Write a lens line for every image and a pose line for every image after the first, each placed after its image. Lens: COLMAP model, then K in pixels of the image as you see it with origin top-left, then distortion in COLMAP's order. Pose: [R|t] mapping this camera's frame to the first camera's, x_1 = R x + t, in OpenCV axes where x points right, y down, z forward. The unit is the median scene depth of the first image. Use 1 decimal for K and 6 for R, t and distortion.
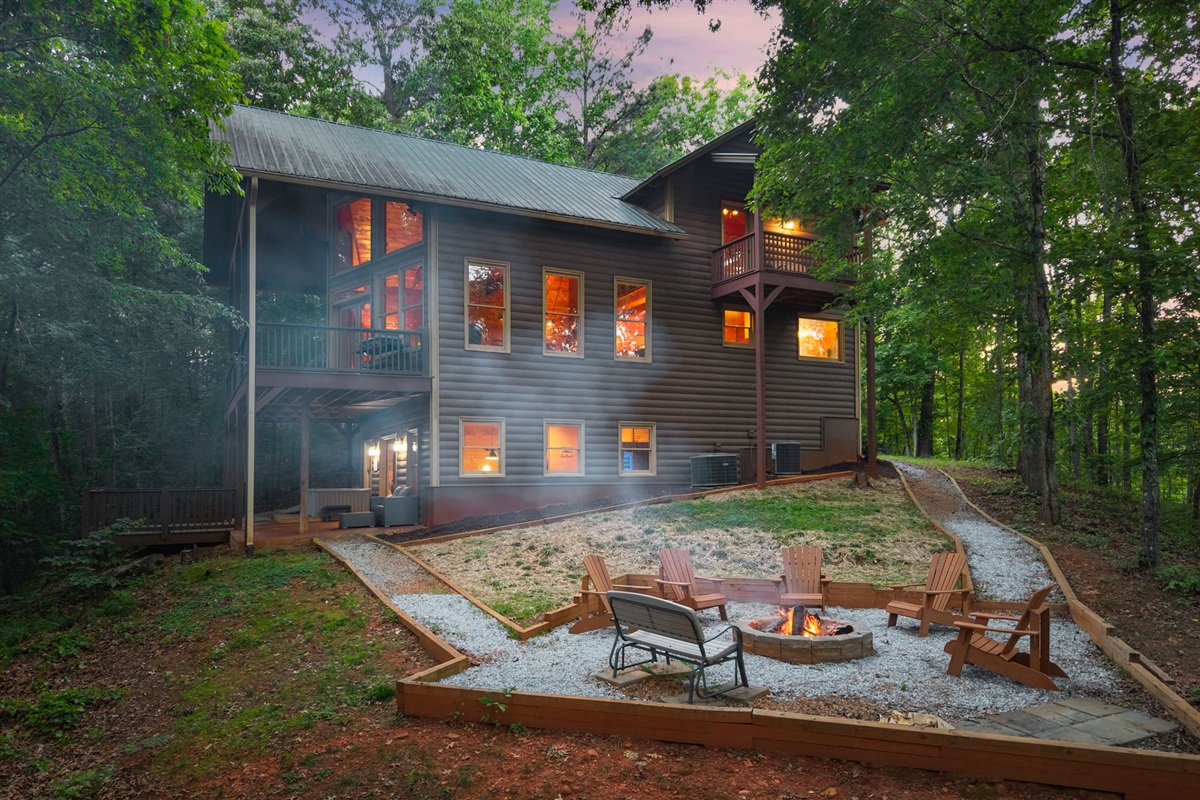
lens RADIAL K [[797.6, 0, 600.0], [0, 797.6, 400.0], [0, 0, 1]] dist [0.001722, 0.000352]
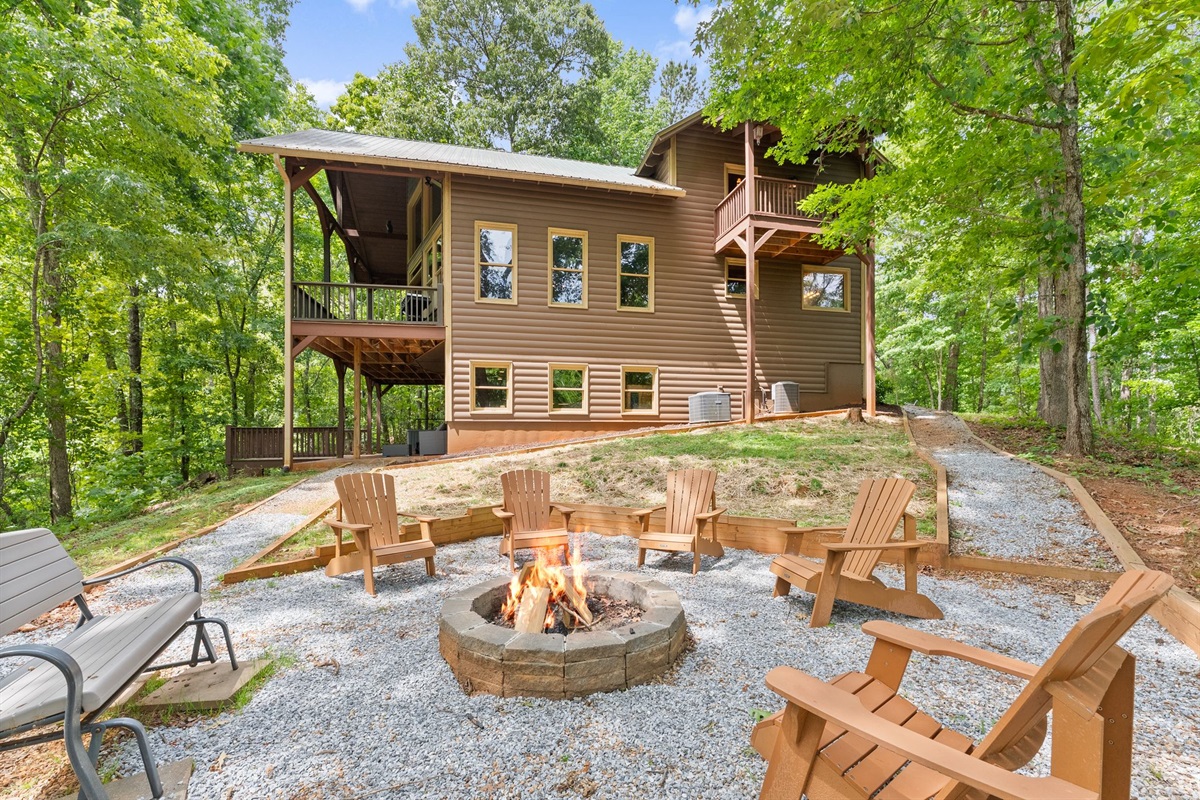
lens RADIAL K [[510.7, 0, 600.5], [0, 510.7, 417.9], [0, 0, 1]] dist [-0.002976, -0.000096]
pose [[0.974046, -0.006903, -0.226245, 0.205111], [0.019351, 0.998415, 0.052849, 0.080315], [0.225522, -0.055855, 0.972636, 0.383298]]
